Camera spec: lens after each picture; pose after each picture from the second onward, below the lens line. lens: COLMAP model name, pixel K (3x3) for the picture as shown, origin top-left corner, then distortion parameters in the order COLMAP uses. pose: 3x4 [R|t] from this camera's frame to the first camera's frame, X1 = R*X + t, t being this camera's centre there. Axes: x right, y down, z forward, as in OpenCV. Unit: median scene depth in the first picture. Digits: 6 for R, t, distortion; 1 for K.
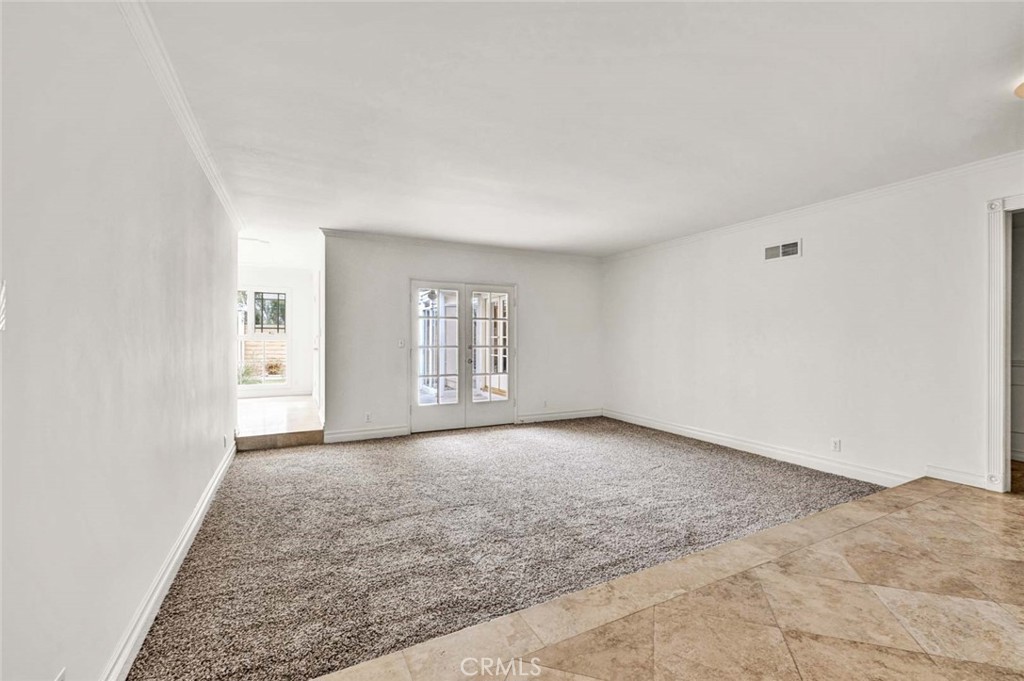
lens RADIAL K [[438.1, 0, 512.0], [0, 438.1, 340.5], [0, 0, 1]] dist [0.000567, -0.000137]
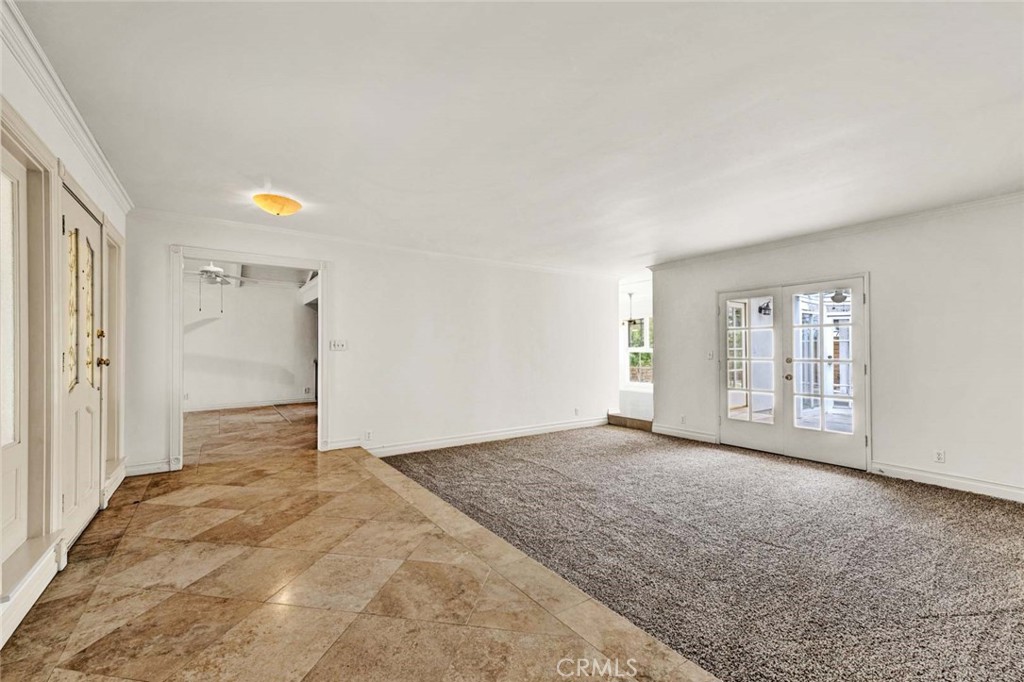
lens RADIAL K [[416.6, 0, 512.0], [0, 416.6, 341.0], [0, 0, 1]] dist [-0.000345, -0.000101]
pose [[0.130723, -0.025714, -0.991085, 1.641495], [-0.001625, 0.999657, -0.026150, -0.002030], [0.991418, 0.005029, 0.130636, 0.946653]]
